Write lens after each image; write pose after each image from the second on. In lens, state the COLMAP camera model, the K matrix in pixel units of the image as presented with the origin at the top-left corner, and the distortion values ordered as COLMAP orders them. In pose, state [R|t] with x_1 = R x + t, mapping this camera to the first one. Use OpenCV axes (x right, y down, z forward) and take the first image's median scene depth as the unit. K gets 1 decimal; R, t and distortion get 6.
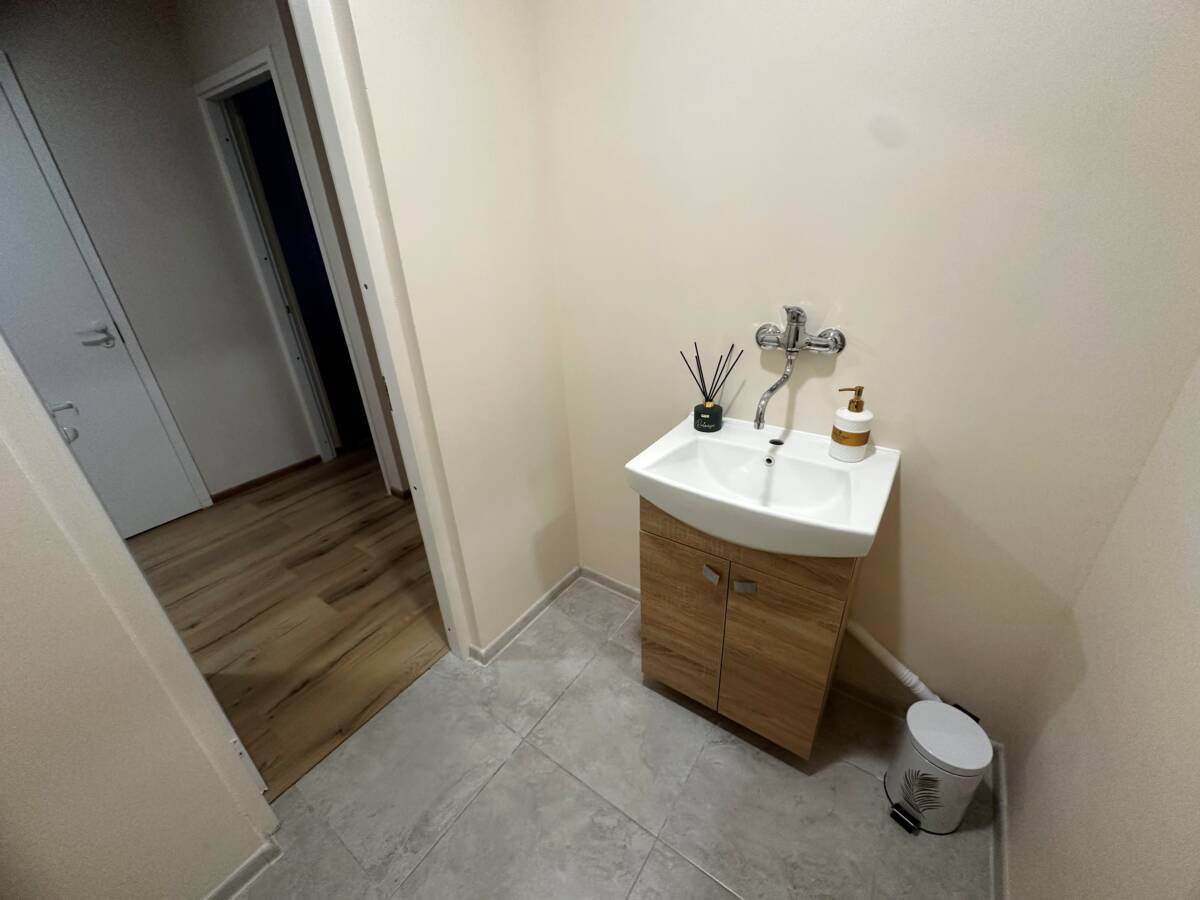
lens RADIAL K [[477.8, 0, 600.0], [0, 477.8, 450.0], [0, 0, 1]] dist [-0.003287, -0.000545]
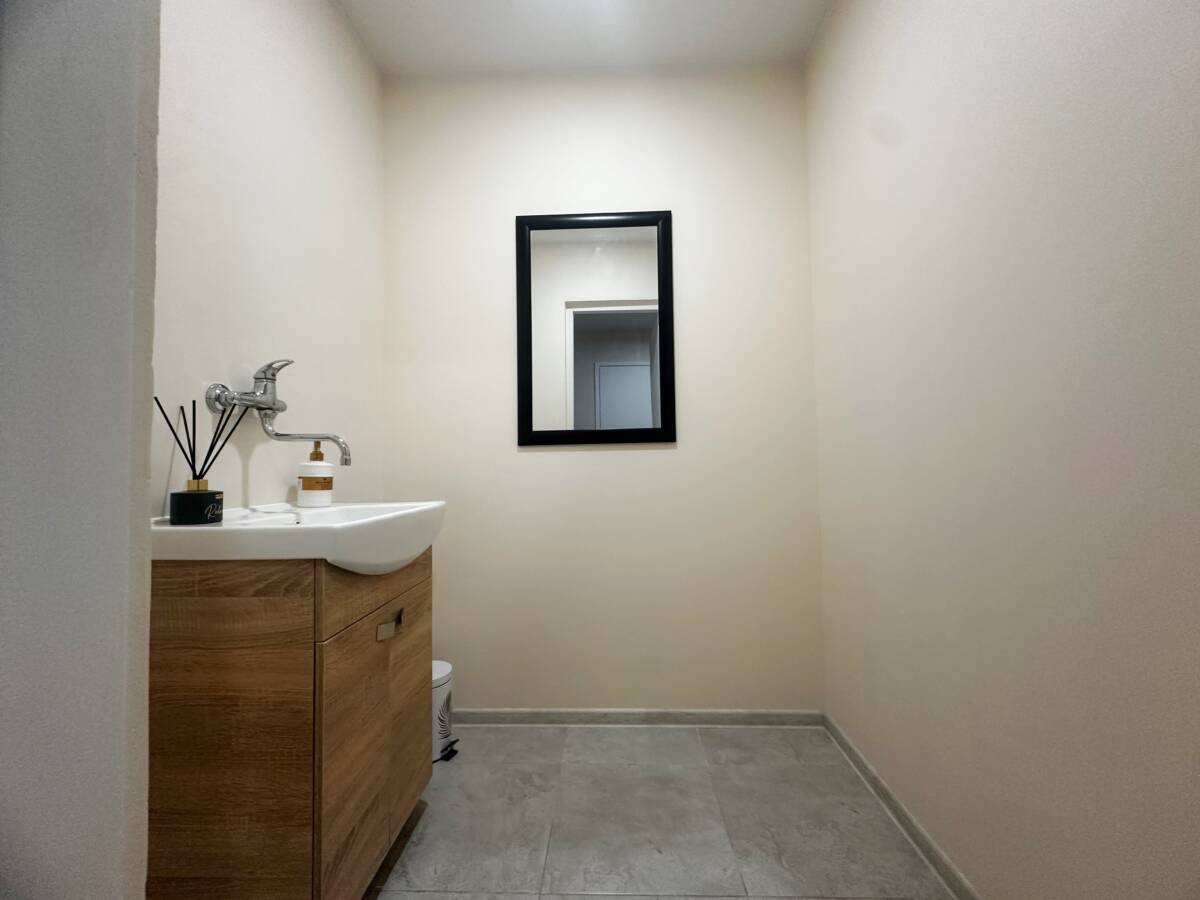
lens RADIAL K [[477.8, 0, 600.0], [0, 477.8, 450.0], [0, 0, 1]] dist [-0.003287, -0.000545]
pose [[-0.547345, 0.078510, 0.833216, -0.729128], [0.401283, 0.898301, 0.178963, -0.036582], [-0.734428, 0.432310, -0.523186, 1.008412]]
